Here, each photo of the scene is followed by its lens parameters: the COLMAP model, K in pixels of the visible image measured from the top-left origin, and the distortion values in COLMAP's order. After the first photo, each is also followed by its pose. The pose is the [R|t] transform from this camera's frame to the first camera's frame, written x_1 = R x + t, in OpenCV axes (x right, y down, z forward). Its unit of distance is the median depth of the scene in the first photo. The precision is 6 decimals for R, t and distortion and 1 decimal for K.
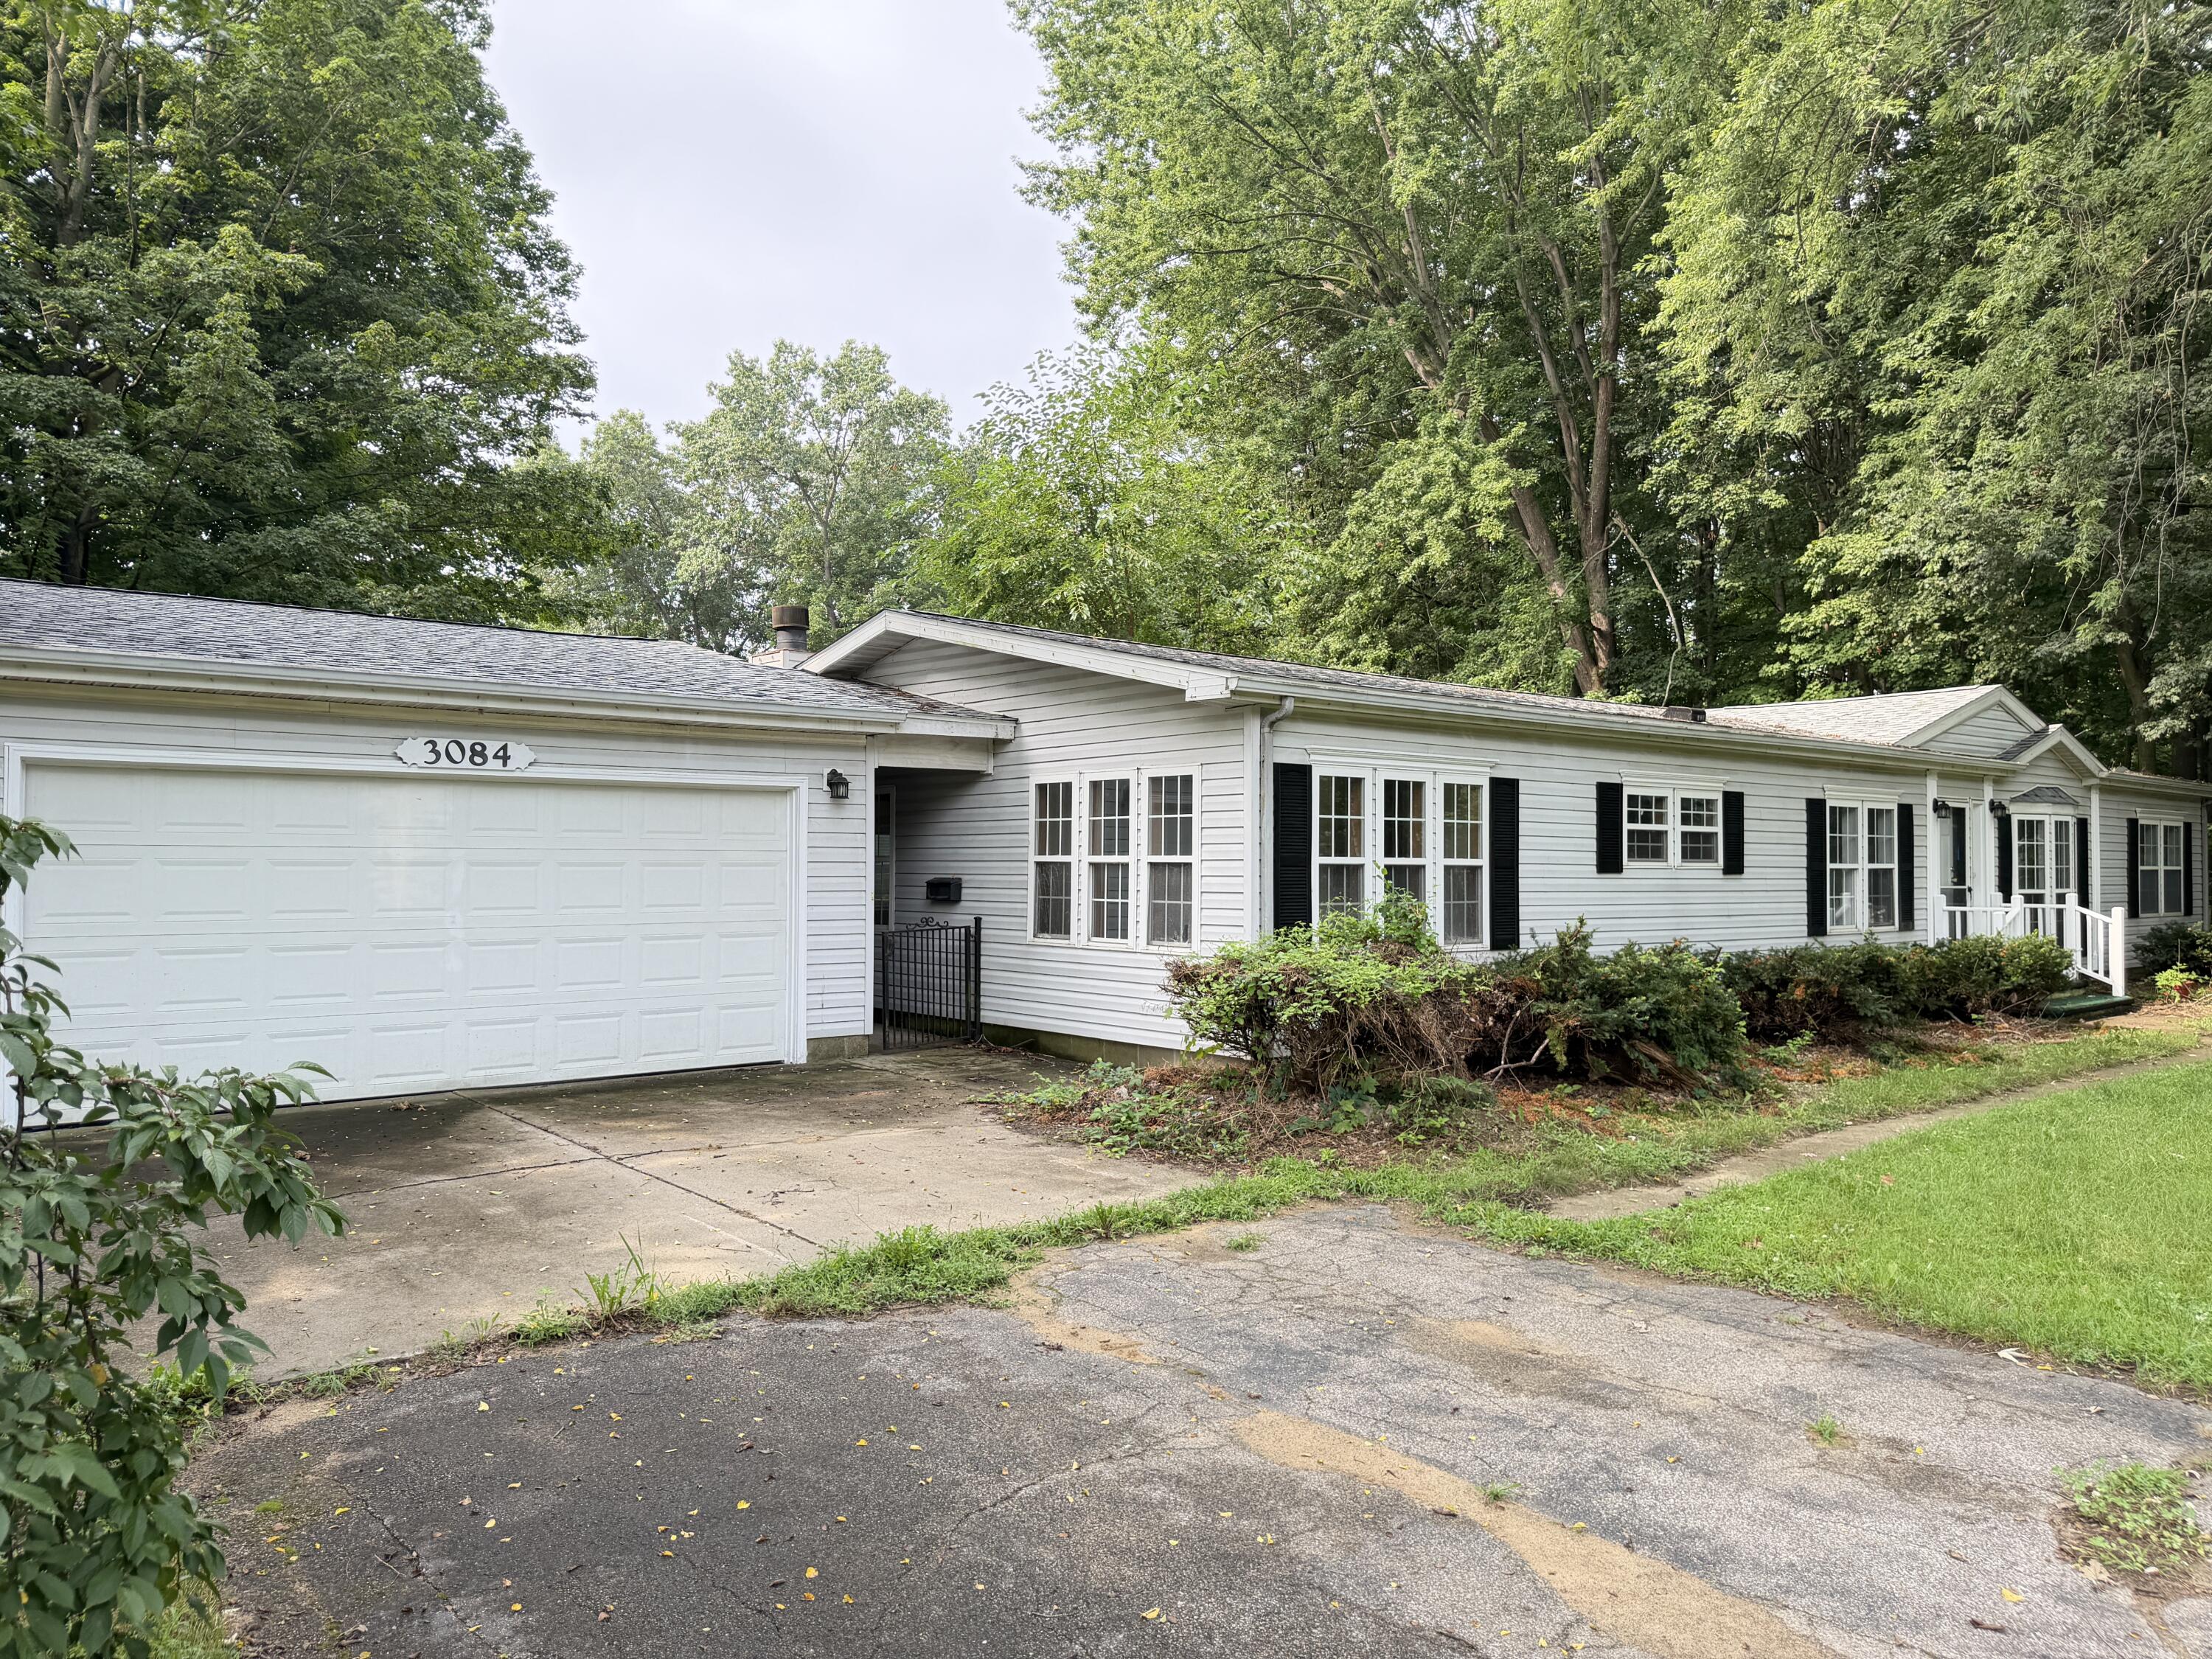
lens RADIAL K [[1539.3, 0, 1103.8], [0, 1539.3, 836.4], [0, 0, 1]] dist [0.044169, -0.056706]
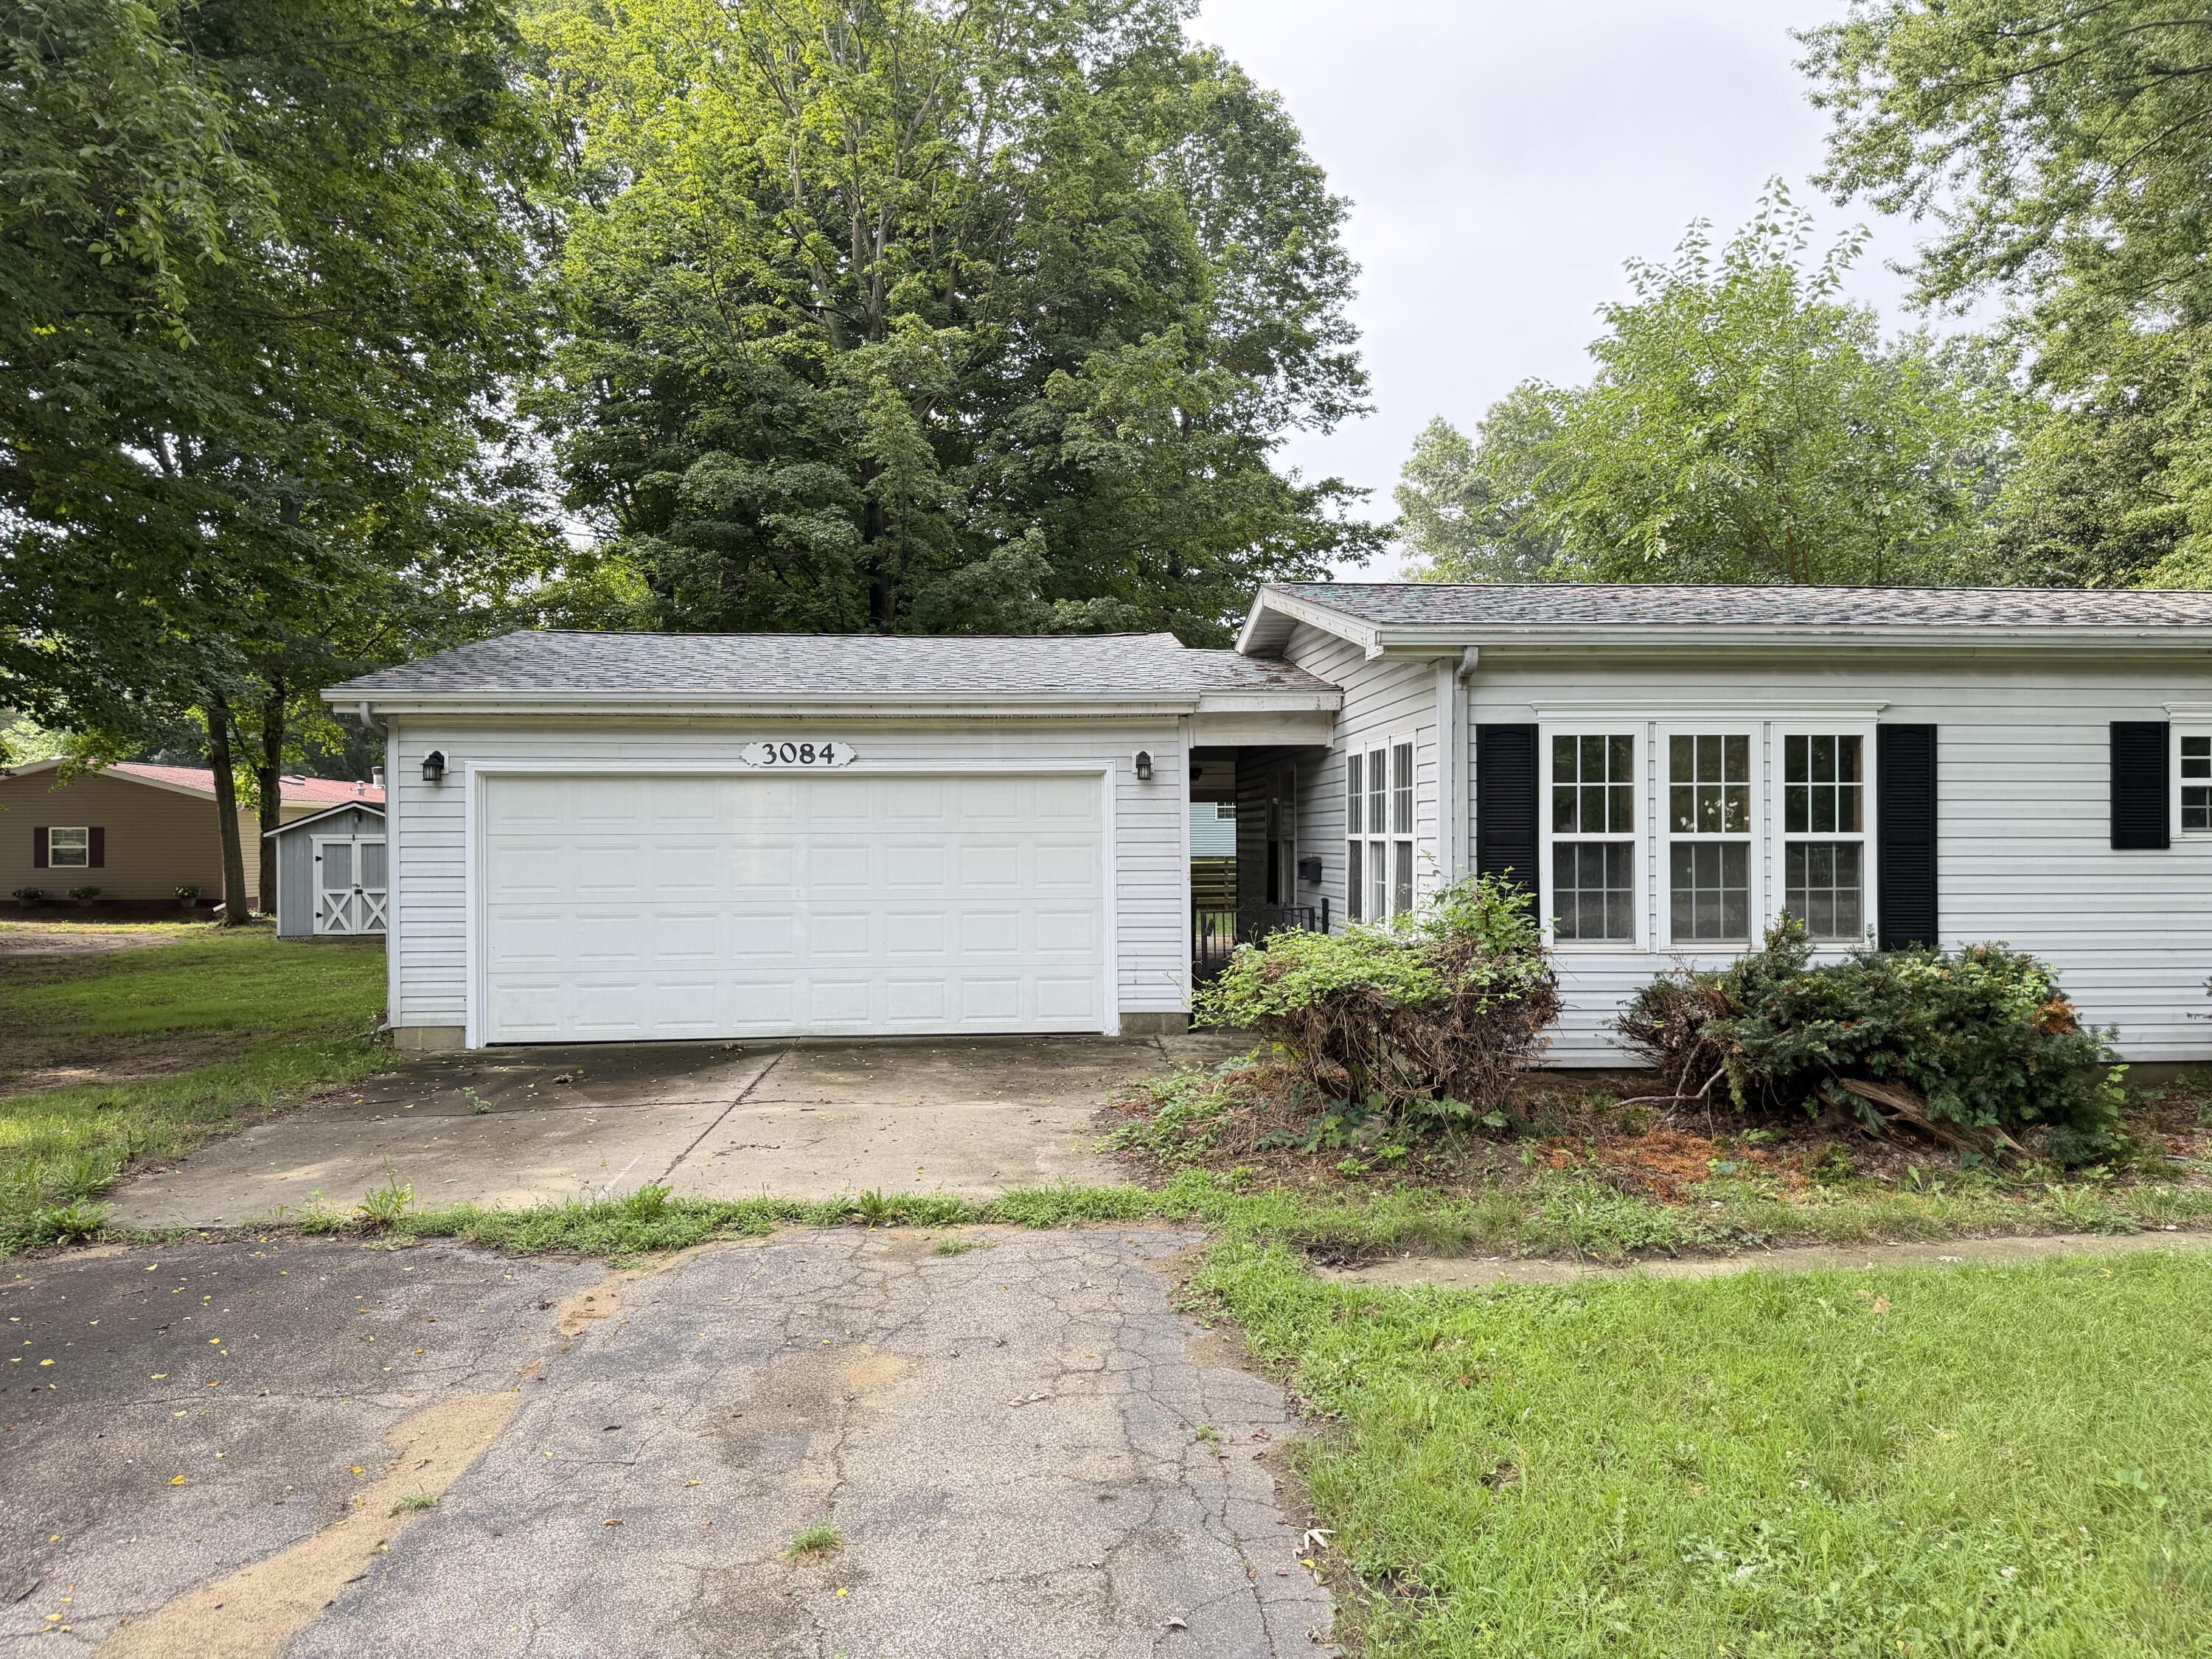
lens RADIAL K [[1539.3, 0, 1107.9], [0, 1539.3, 825.0], [0, 0, 1]] dist [0.044169, -0.056706]
pose [[0.808129, -0.013427, -0.588853, 0.827320], [0.019618, 0.999799, 0.004125, 0.001277], [0.588679, -0.014886, 0.808230, 0.330182]]
